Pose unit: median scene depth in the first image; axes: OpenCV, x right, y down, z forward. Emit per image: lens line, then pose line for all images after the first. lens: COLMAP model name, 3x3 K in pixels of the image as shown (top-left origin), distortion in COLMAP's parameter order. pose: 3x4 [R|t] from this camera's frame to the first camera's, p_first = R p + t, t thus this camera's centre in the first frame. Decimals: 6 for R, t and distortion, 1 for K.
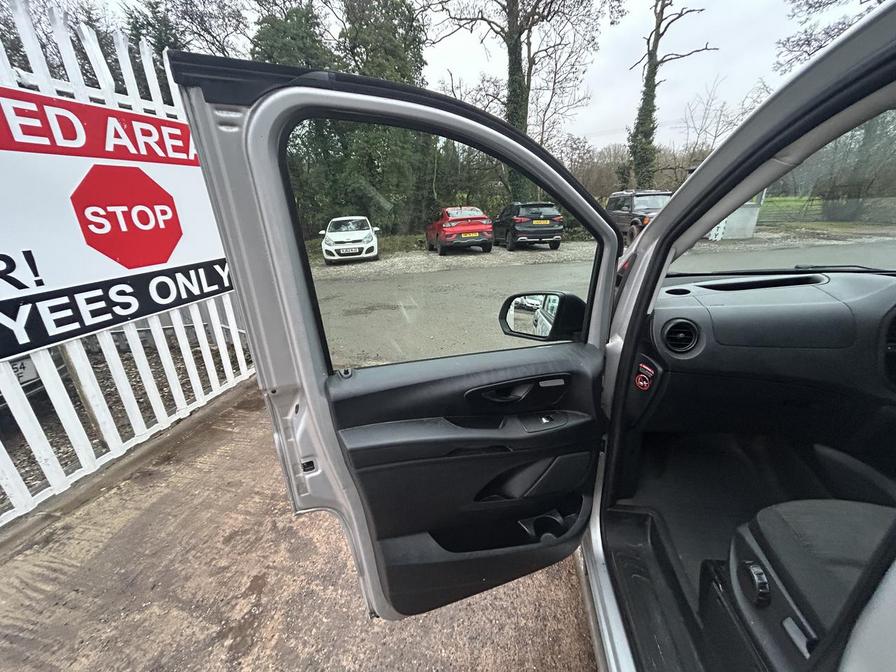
lens RADIAL K [[362.7, 0, 447.6], [0, 362.7, 336.1], [0, 0, 1]] dist [-0.001137, -0.000068]
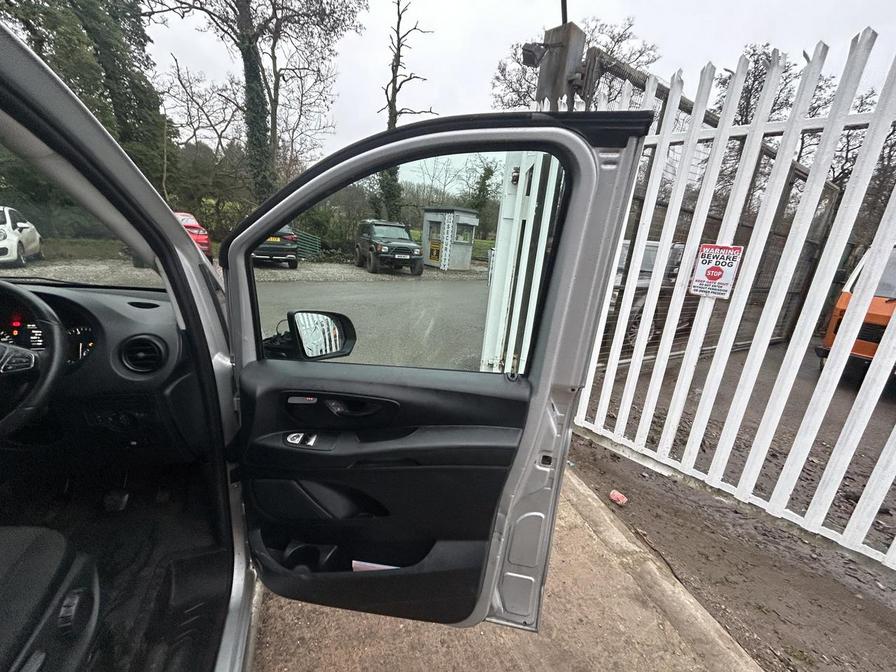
lens RADIAL K [[362.7, 0, 448.4], [0, 362.7, 336.2], [0, 0, 1]] dist [-0.001137, -0.000068]
pose [[0.872376, -0.025529, 0.488169, 0.194284], [0.053667, 0.997601, -0.043736, 0.004606], [-0.485881, 0.064353, 0.871652, -0.031910]]
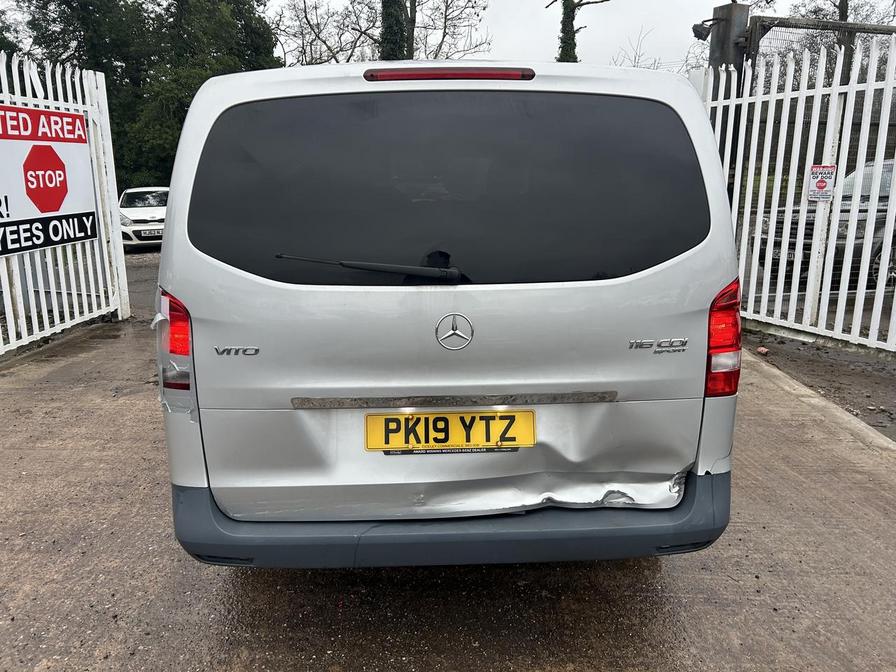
lens RADIAL K [[673.8, 0, 449.5], [0, 673.8, 327.5], [0, 0, 1]] dist [0.040748, -0.035380]
pose [[0.981116, -0.015063, 0.192832, 0.035354], [0.039271, 0.991711, -0.122341, 0.126433], [-0.189391, 0.127603, 0.973575, -0.360156]]
